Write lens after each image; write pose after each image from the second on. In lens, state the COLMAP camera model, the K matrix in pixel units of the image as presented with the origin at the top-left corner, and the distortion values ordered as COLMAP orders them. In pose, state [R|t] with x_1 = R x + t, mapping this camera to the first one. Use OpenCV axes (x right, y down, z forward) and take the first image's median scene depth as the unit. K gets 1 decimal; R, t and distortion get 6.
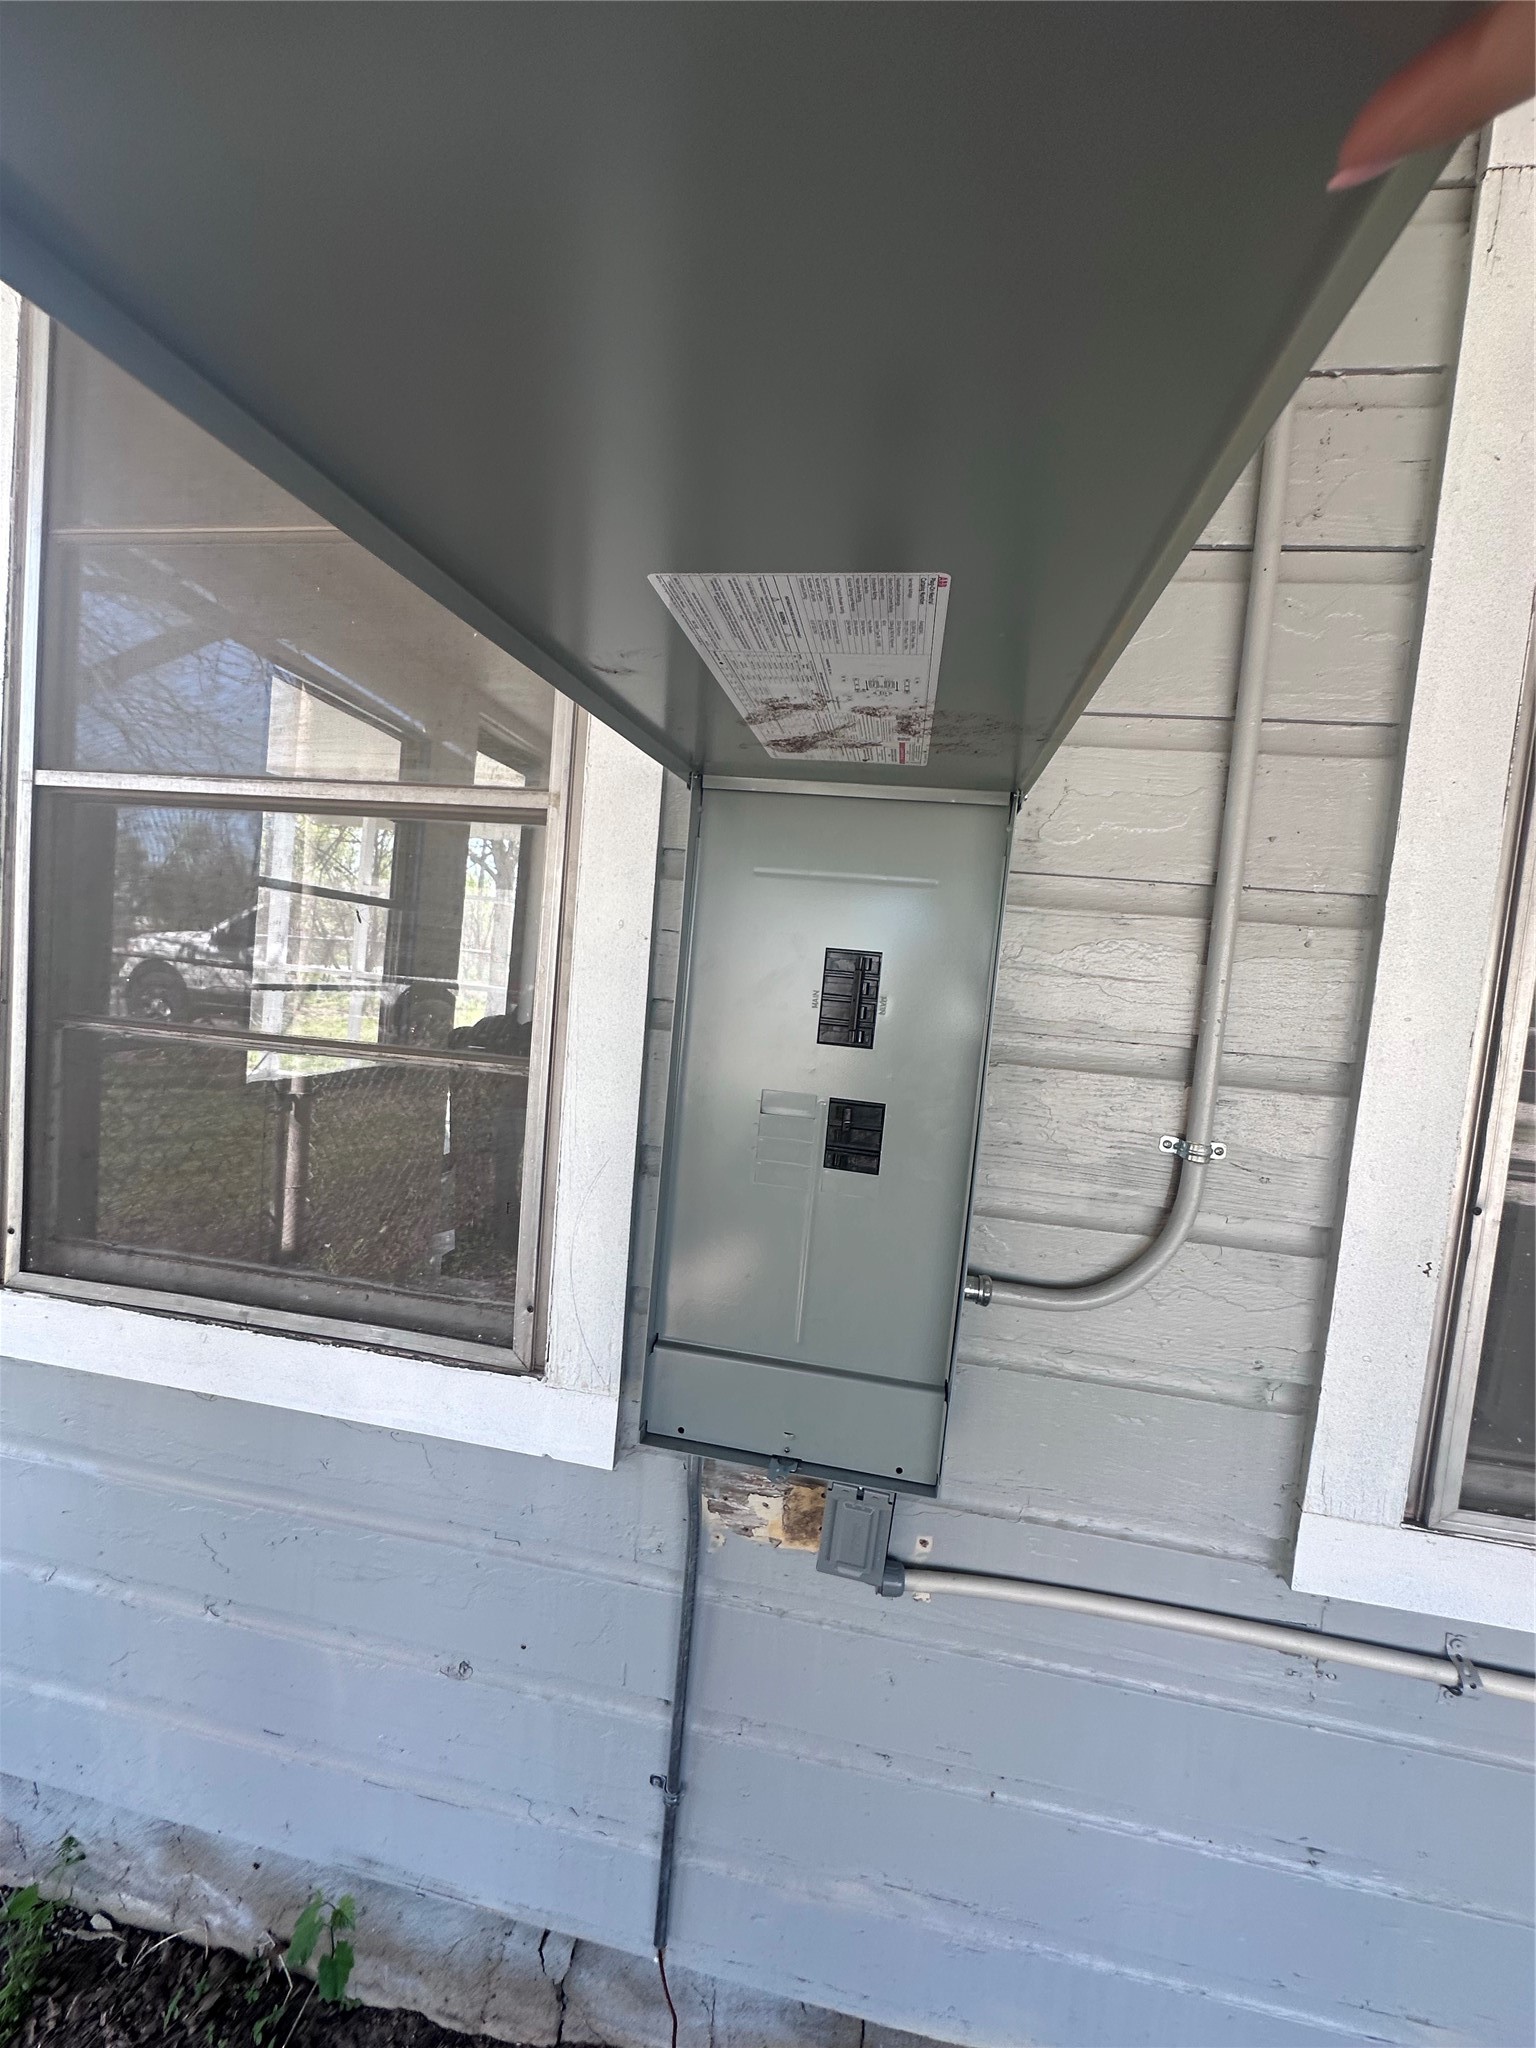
lens RADIAL K [[825.3, 0, 770.3], [0, 825.3, 1022.6], [0, 0, 1]] dist [-0.002789, 0.000405]
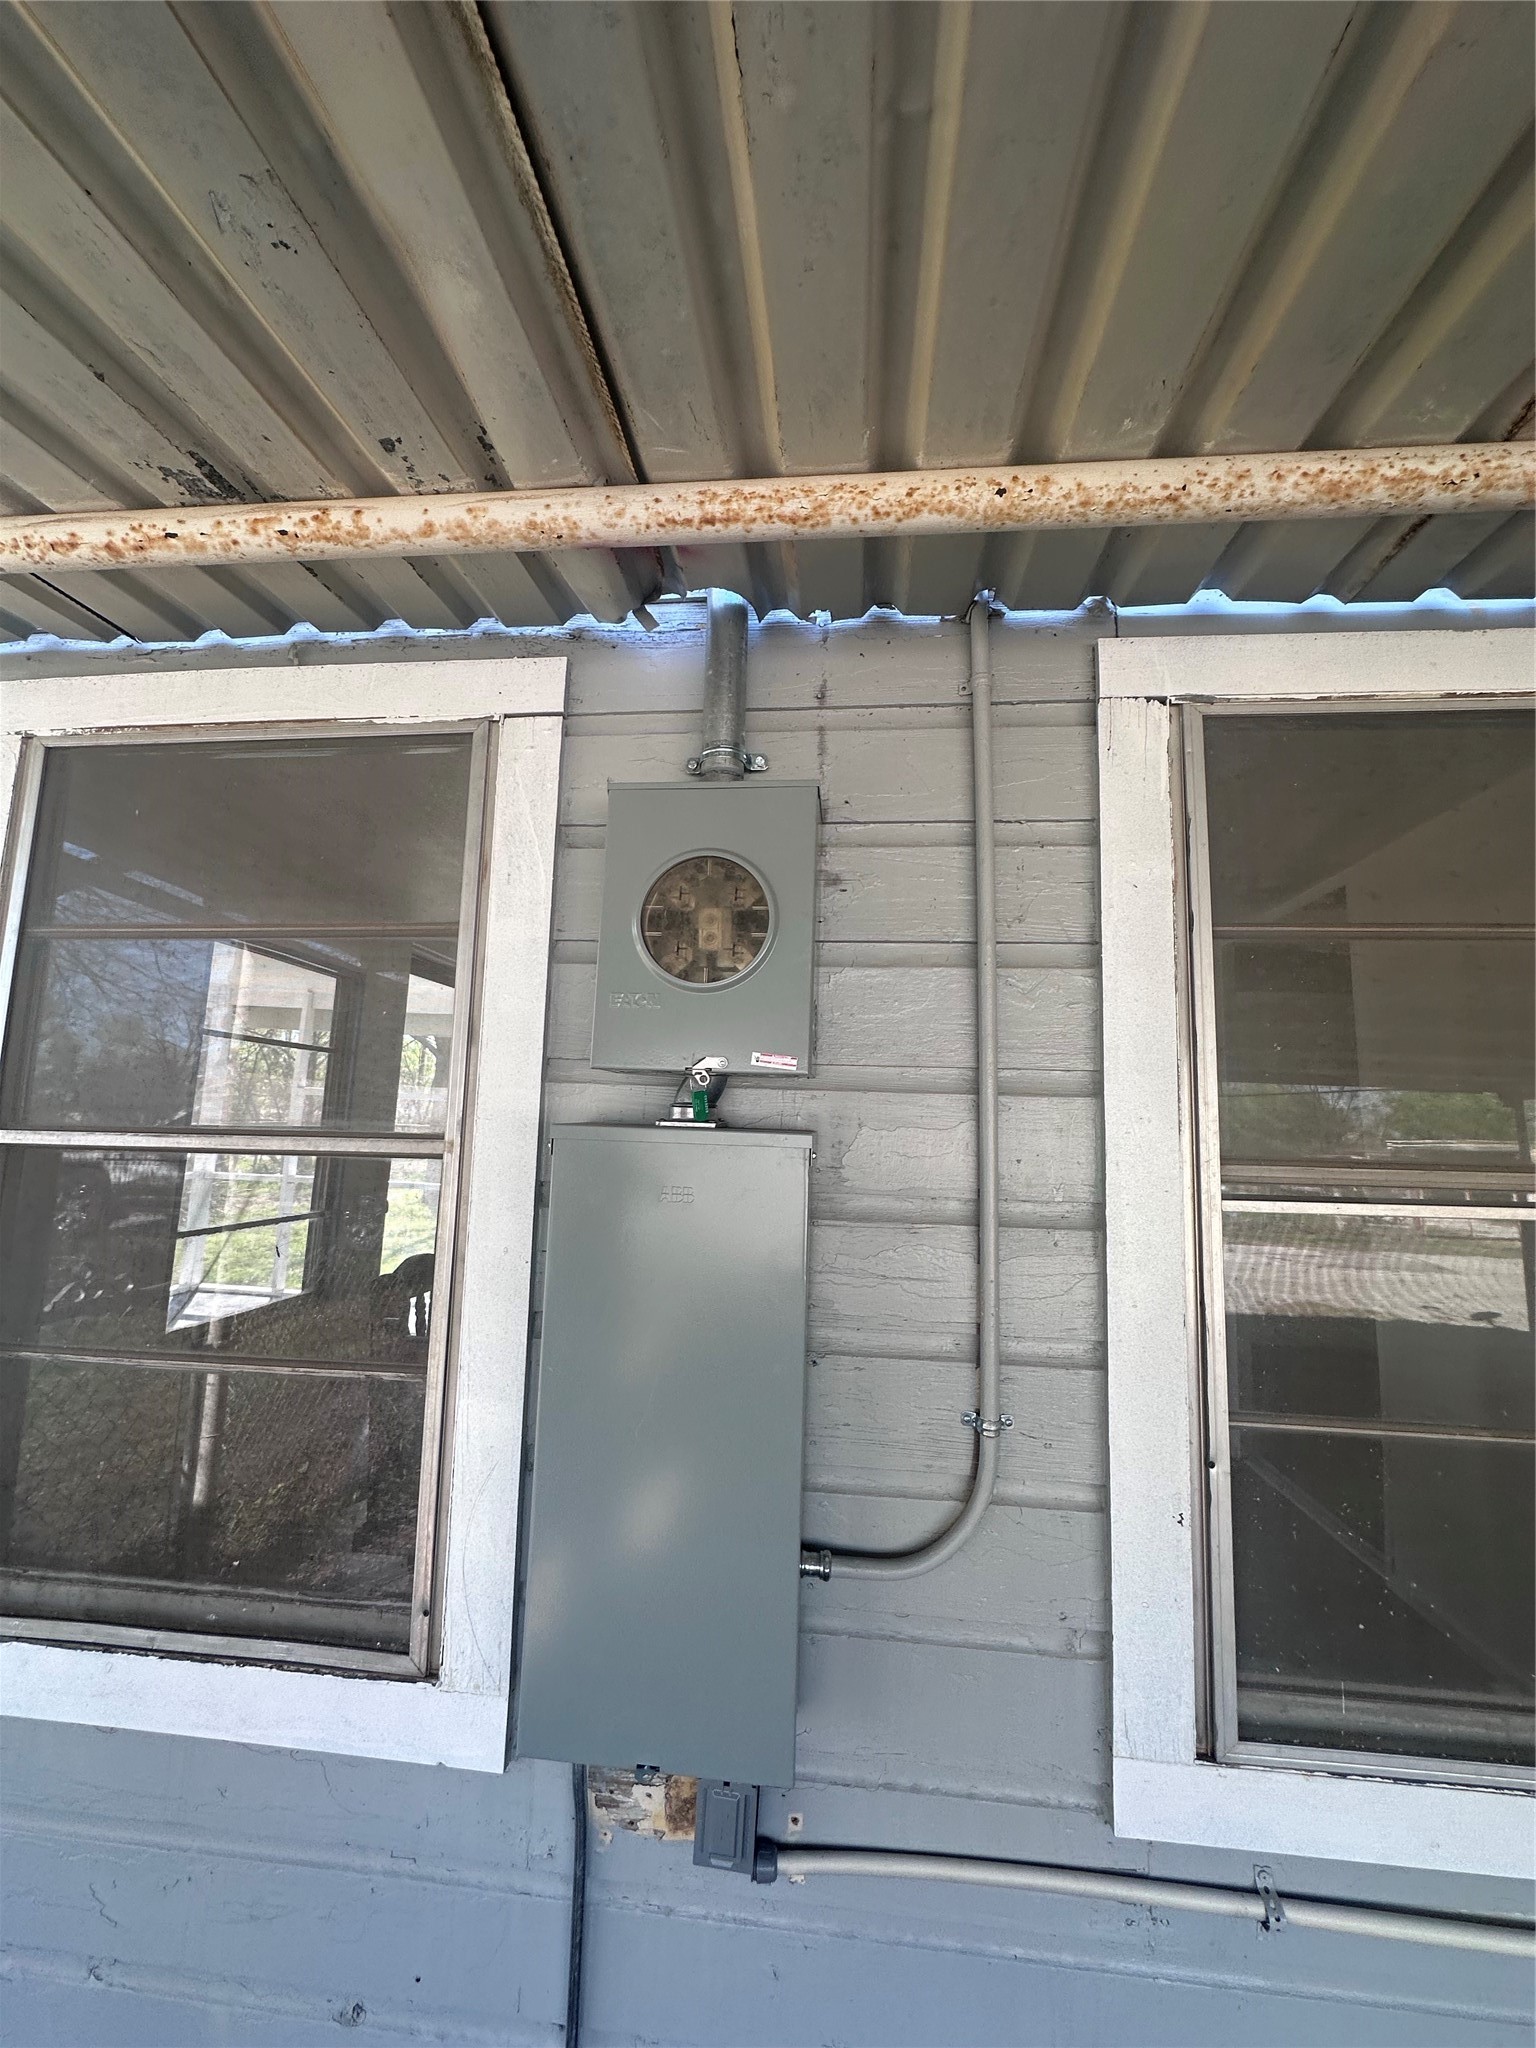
lens RADIAL K [[825.3, 0, 770.6], [0, 825.3, 1029.5], [0, 0, 1]] dist [-0.002789, 0.000405]
pose [[0.996616, -0.051189, 0.064310, 0.125295], [0.061801, 0.982505, -0.175682, -0.180465], [-0.054192, 0.179062, 0.982344, -0.219863]]
